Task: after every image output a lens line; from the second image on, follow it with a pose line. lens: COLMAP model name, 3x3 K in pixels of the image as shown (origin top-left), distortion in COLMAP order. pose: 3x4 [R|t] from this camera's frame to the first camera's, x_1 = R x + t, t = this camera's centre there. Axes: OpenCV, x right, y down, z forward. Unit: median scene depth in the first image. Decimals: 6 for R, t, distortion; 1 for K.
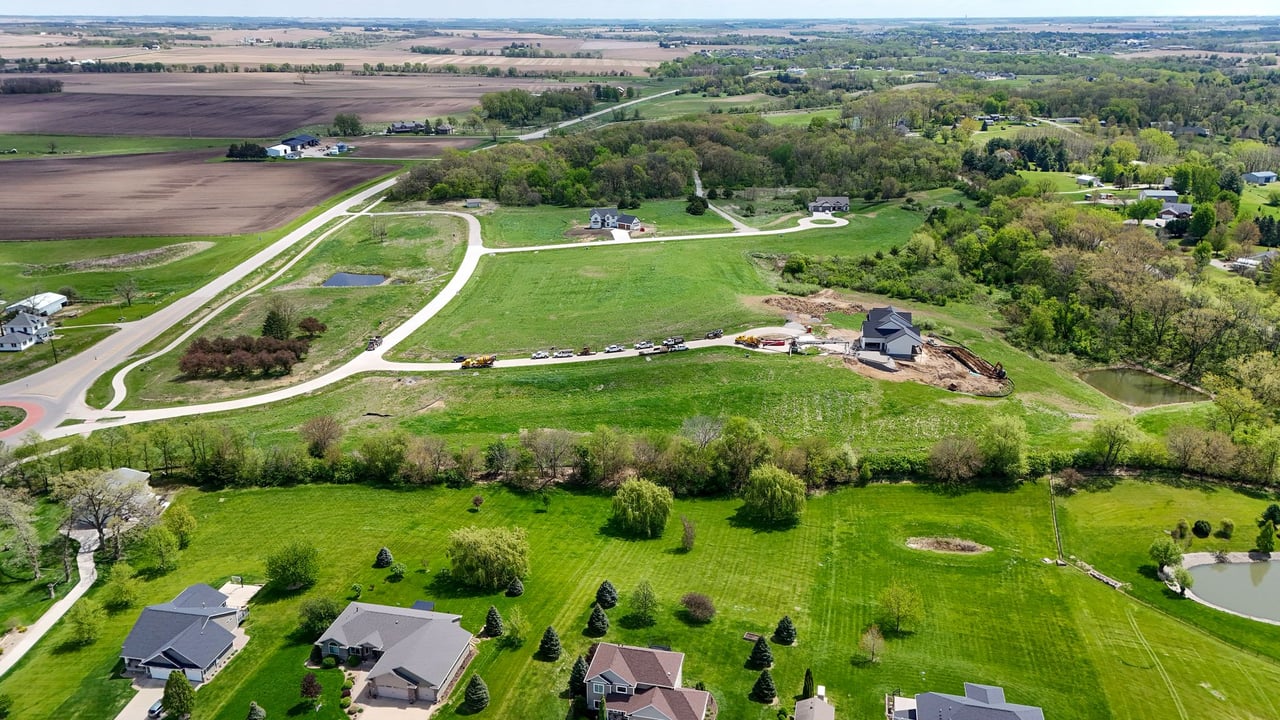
lens RADIAL K [[944.2, 0, 640.0], [0, 944.2, 360.0], [0, 0, 1]] dist [0.080862, -0.067157]
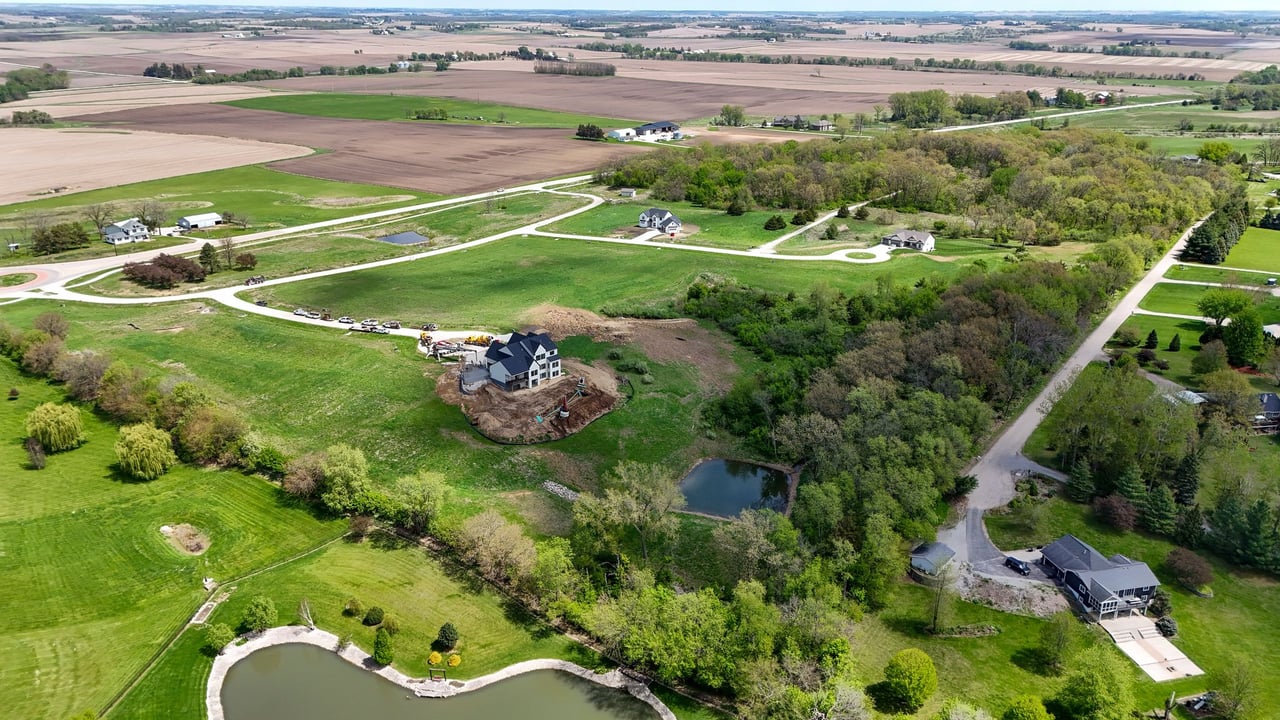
lens RADIAL K [[944.2, 0, 640.0], [0, 944.2, 360.0], [0, 0, 1]] dist [0.080862, -0.067157]
pose [[0.801933, 0.215254, -0.557287, 0.137899], [-0.212109, 0.974646, 0.071237, -0.018632], [0.558491, 0.061079, 0.827259, 0.046466]]
